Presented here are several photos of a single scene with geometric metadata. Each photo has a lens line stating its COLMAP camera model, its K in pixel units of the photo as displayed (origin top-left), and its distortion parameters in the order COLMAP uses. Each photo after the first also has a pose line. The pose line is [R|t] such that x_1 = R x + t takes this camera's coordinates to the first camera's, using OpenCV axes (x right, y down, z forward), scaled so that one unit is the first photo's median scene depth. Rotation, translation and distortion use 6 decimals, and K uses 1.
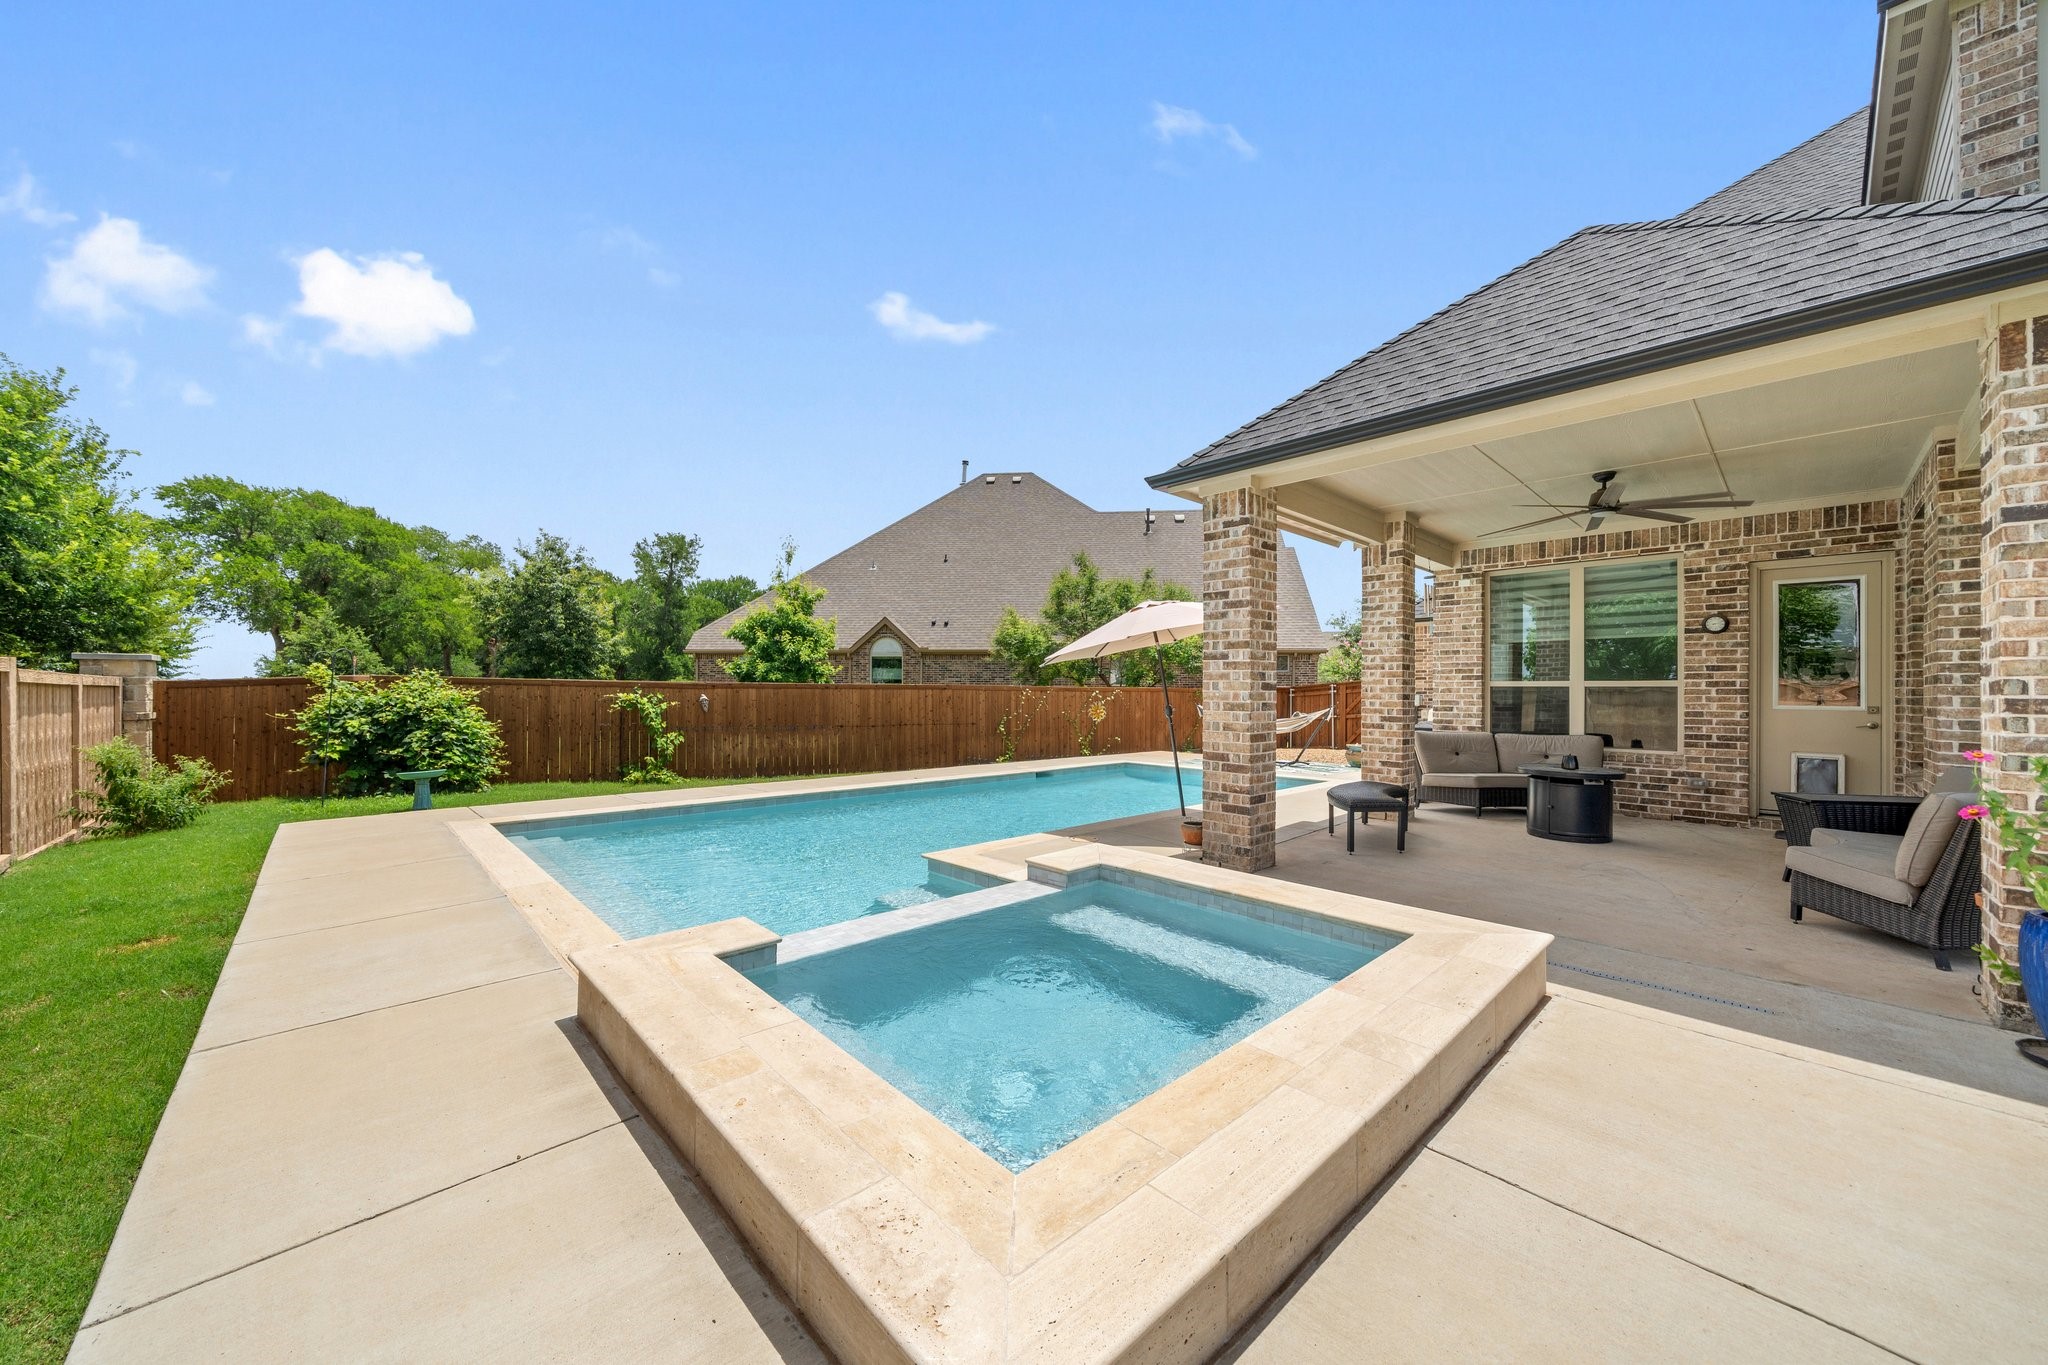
lens RADIAL K [[738.7, 0, 1004.4], [0, 738.7, 691.1], [0, 0, 1]] dist [-0.002808, -0.000131]
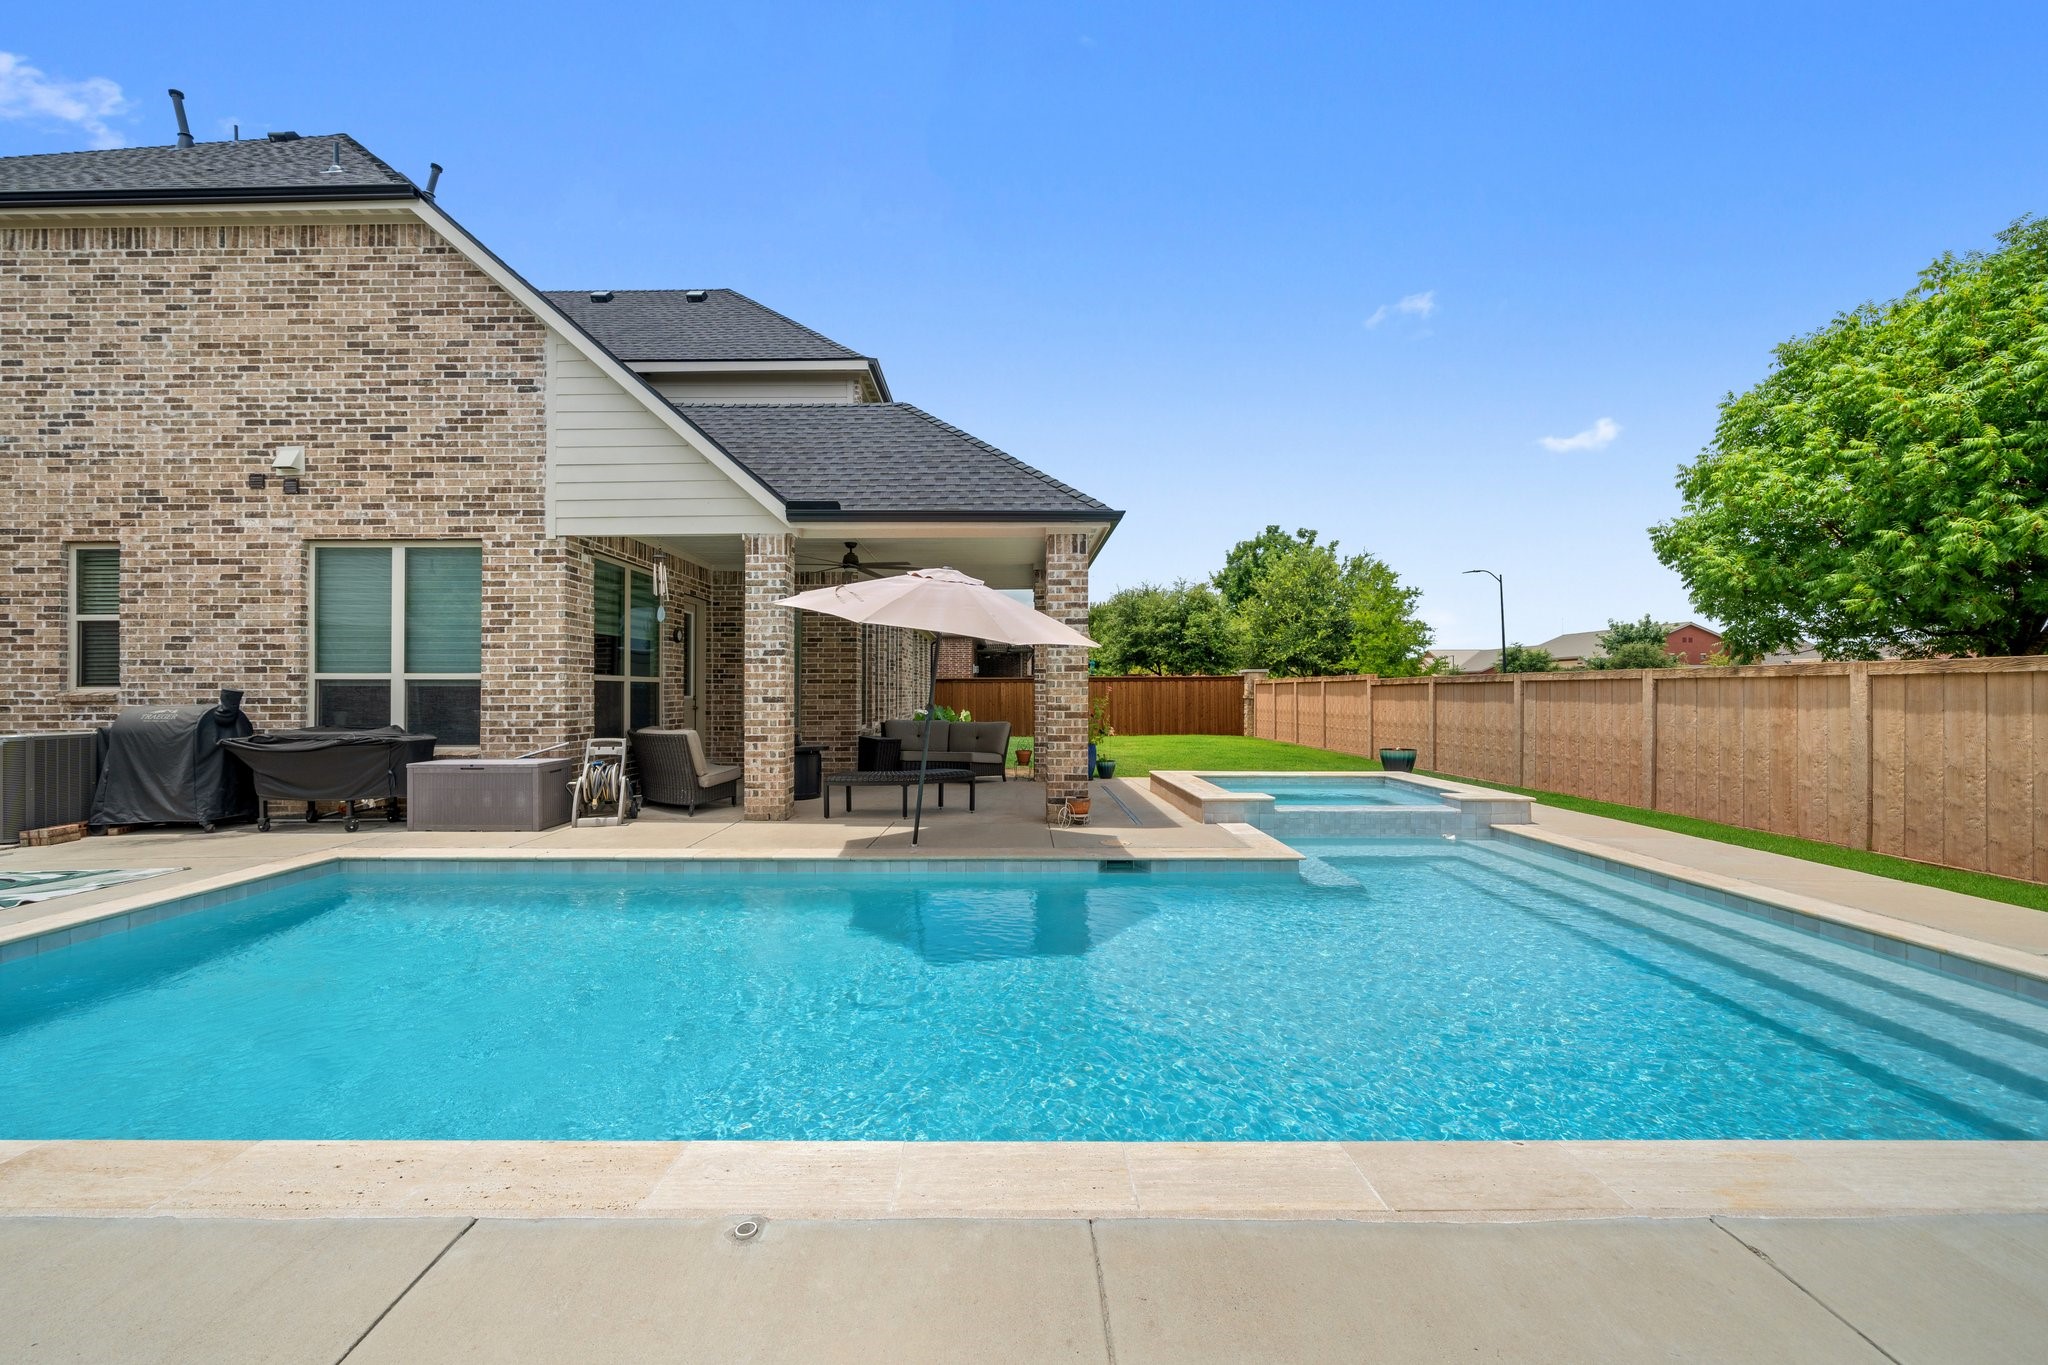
lens RADIAL K [[776.0, 0, 1007.5], [0, 776.0, 687.1], [0, 0, 1]] dist [-0.003332, -0.000279]
pose [[-0.734392, -0.002404, 0.678721, -0.212043], [-0.004265, 0.999990, -0.001073, 0.000412], [-0.678712, -0.003683, -0.734395, 0.824937]]
